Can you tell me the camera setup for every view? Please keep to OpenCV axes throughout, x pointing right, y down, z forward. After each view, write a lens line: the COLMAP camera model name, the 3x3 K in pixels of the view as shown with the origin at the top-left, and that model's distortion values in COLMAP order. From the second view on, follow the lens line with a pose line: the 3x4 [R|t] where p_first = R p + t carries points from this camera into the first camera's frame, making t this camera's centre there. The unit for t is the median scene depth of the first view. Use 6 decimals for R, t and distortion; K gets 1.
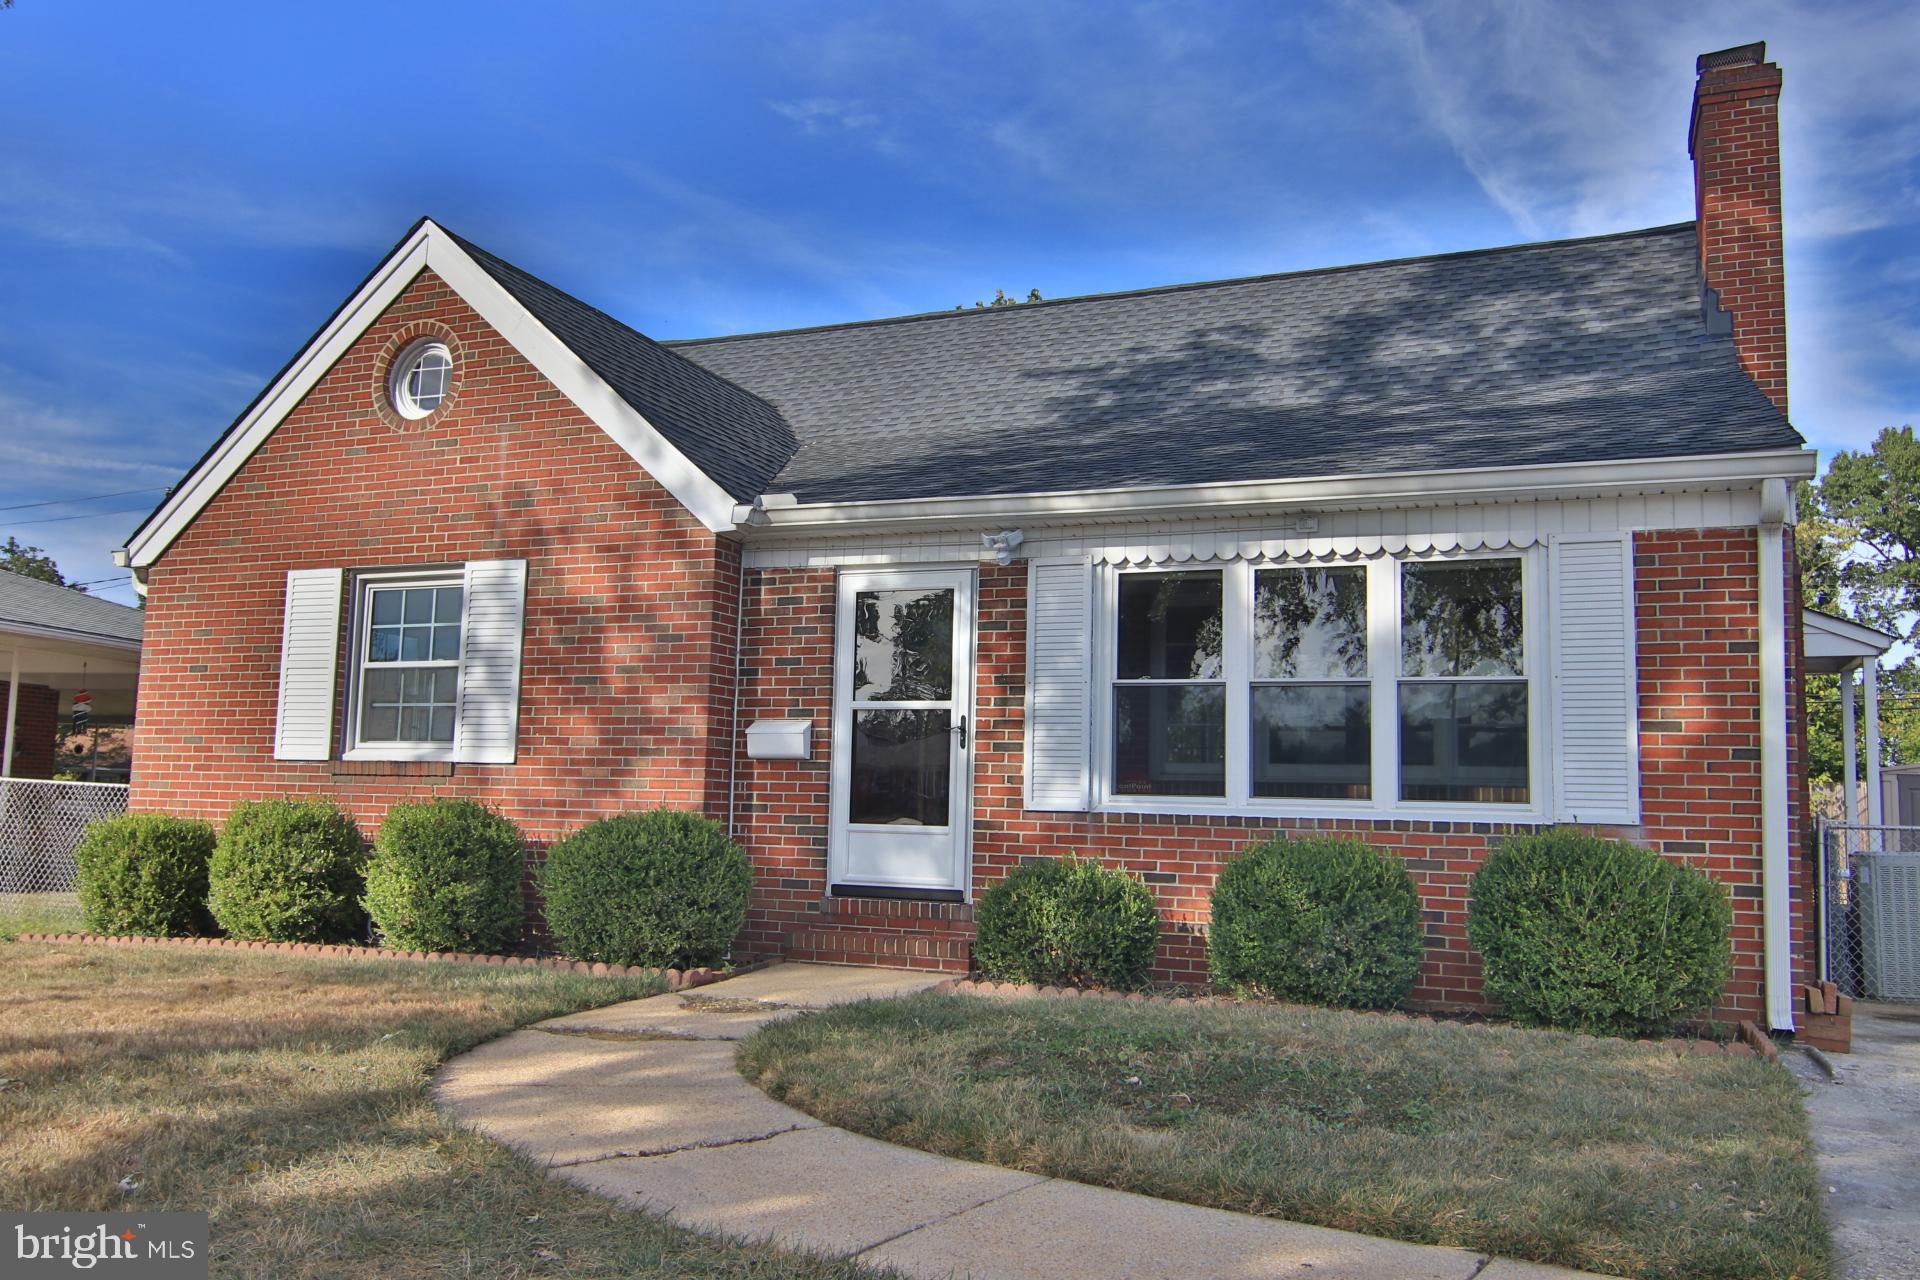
lens RADIAL K [[1546.9, 0, 963.7], [0, 1546.9, 640.9], [0, 0, 1]] dist [0.004950, -0.019853]
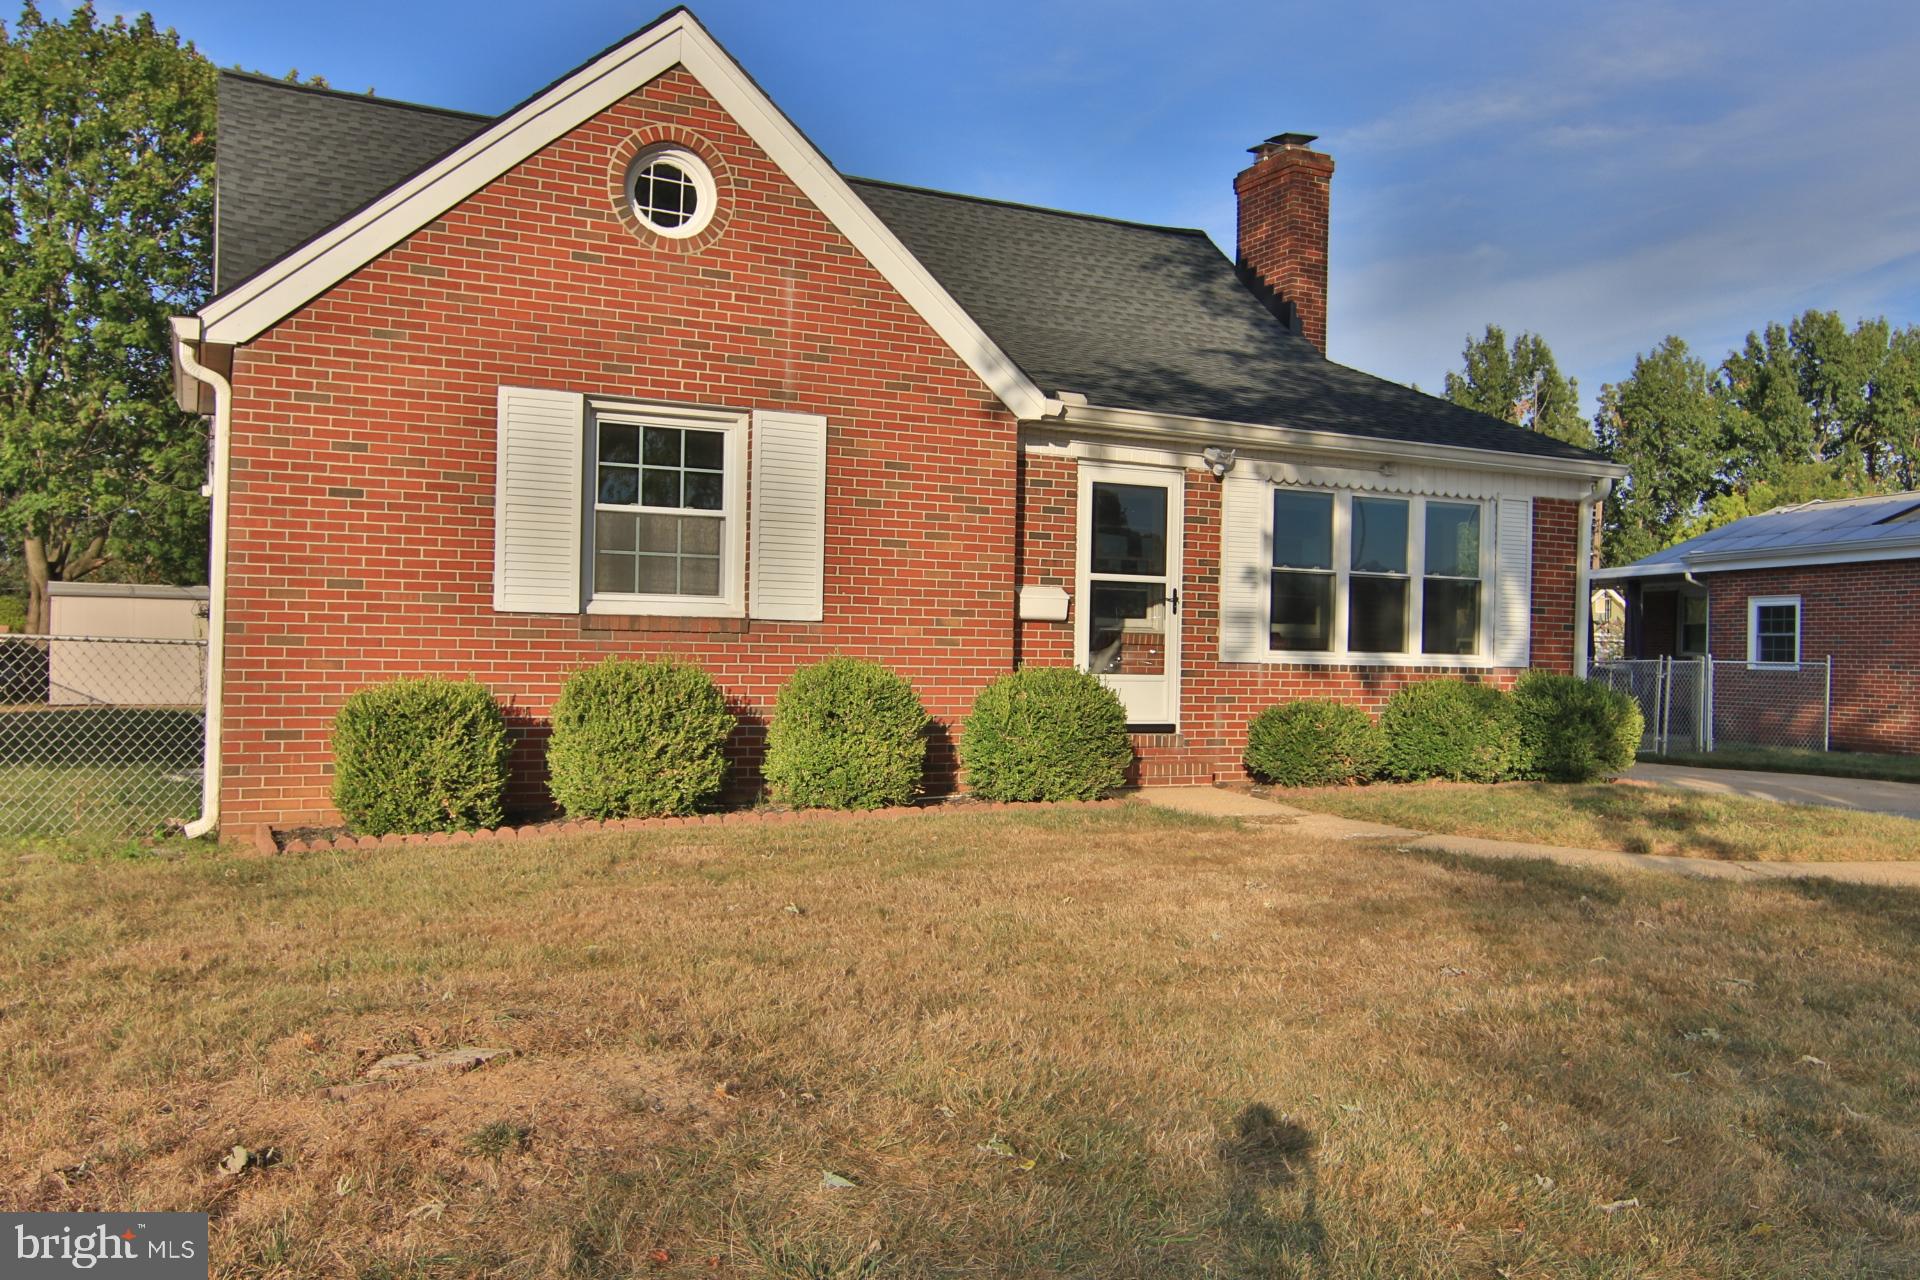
lens RADIAL K [[1546.9, 0, 960.2], [0, 1546.9, 637.6], [0, 0, 1]] dist [0.004950, -0.019853]
pose [[0.644881, -0.005475, 0.764263, -1.028390], [-0.087106, 0.992932, 0.080613, 0.000835], [-0.759303, -0.118558, 0.639846, 0.294174]]
